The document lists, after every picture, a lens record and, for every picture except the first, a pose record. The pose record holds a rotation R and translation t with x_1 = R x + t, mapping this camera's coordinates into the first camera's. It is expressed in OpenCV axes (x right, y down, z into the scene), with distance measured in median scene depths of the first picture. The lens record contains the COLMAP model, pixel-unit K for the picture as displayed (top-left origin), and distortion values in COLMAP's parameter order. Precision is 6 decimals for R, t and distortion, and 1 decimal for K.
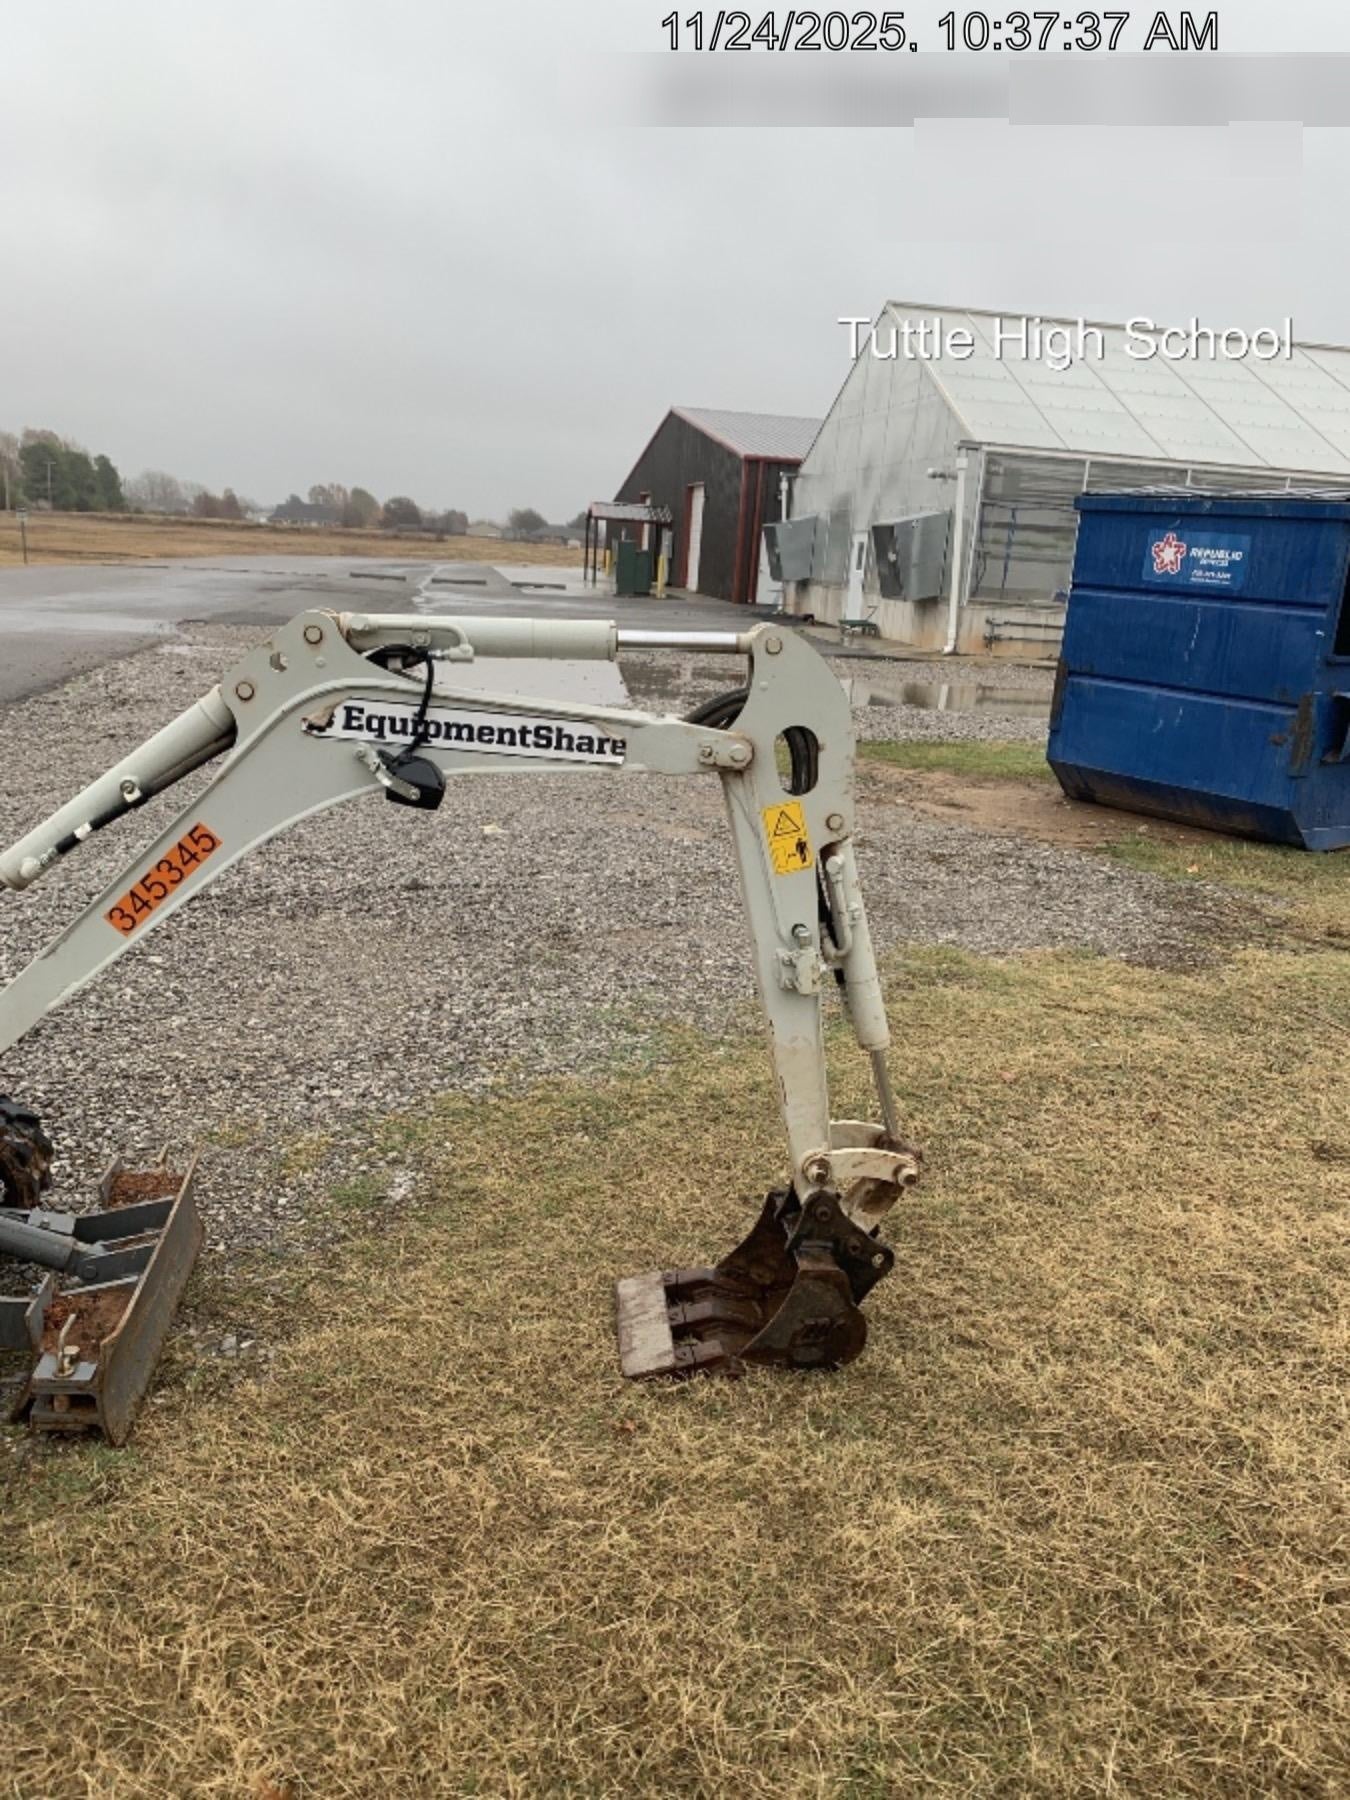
lens RADIAL K [[1379.0, 0, 696.6], [0, 1379.0, 848.9], [0, 0, 1]] dist [0.028479, -0.008895]
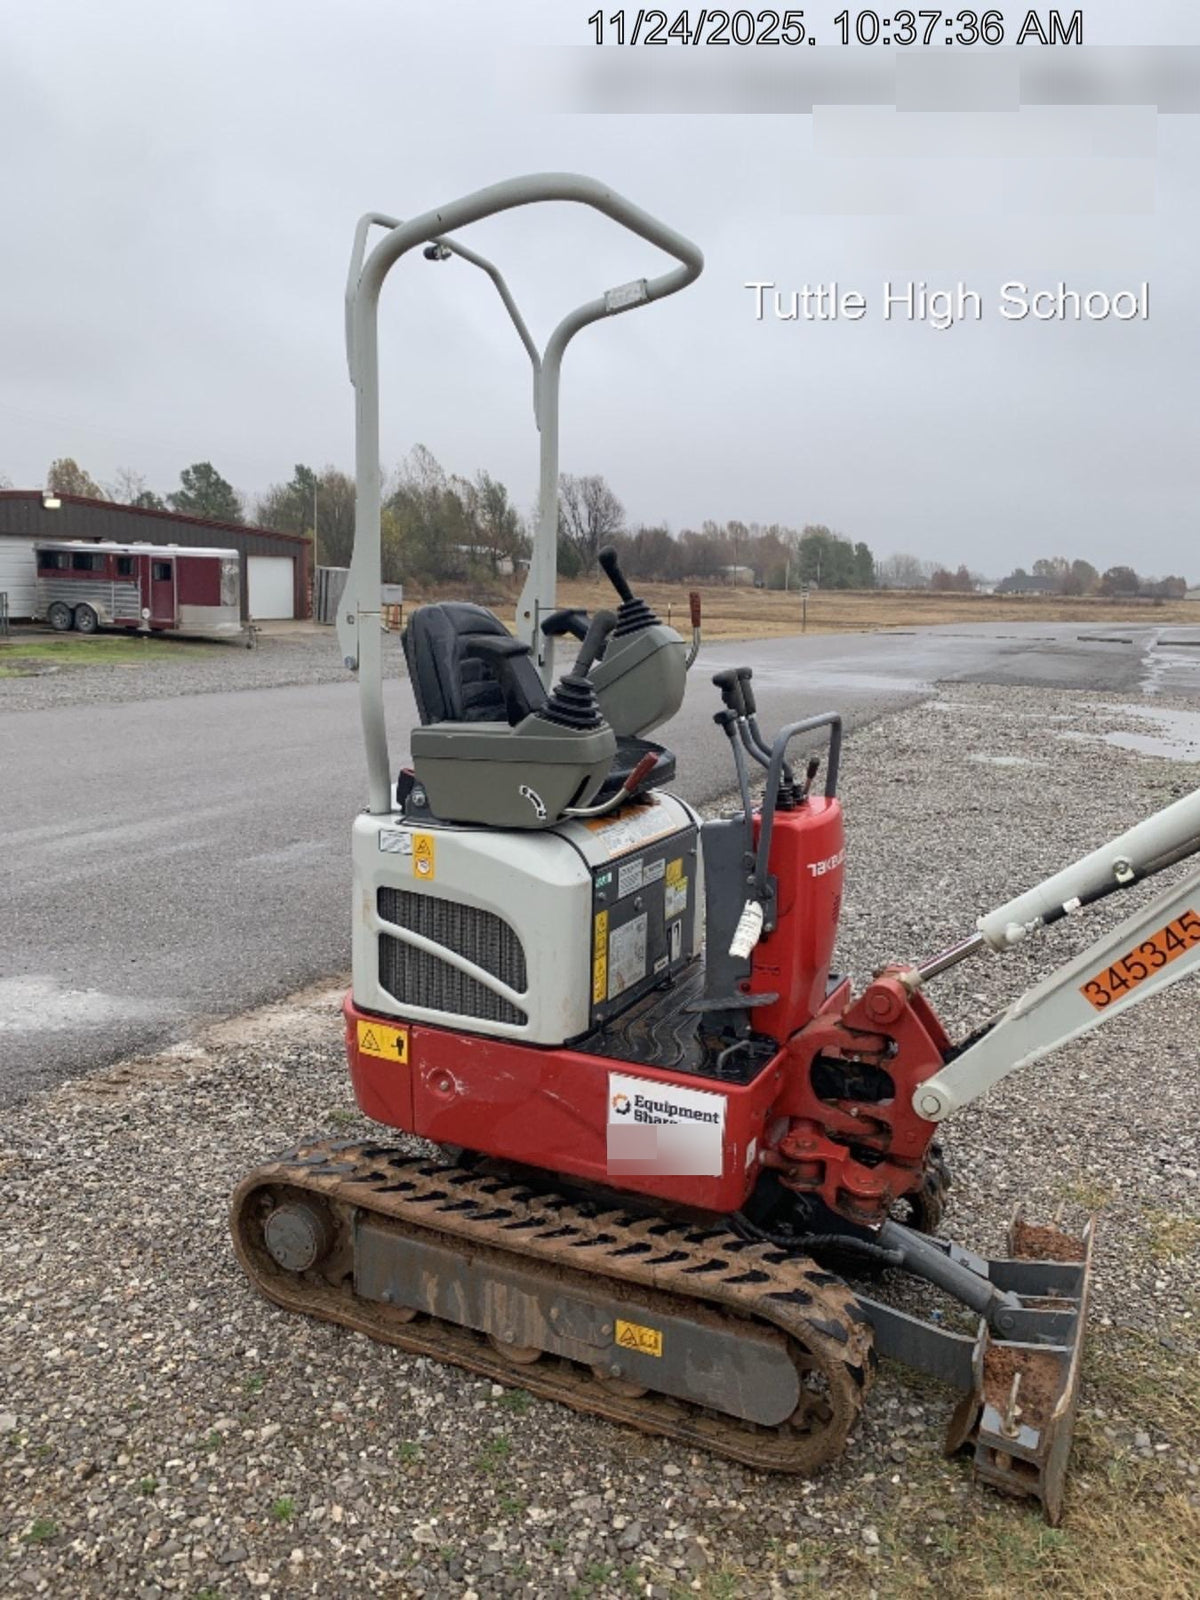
lens RADIAL K [[1225.8, 0, 619.2], [0, 1225.8, 754.5], [0, 0, 1]] dist [0.028479, -0.008895]
pose [[0.840815, 0.045124, -0.539438, -0.144774], [-0.098663, 0.992602, -0.070753, -0.016309], [0.532255, 0.112713, 0.839047, 0.016516]]
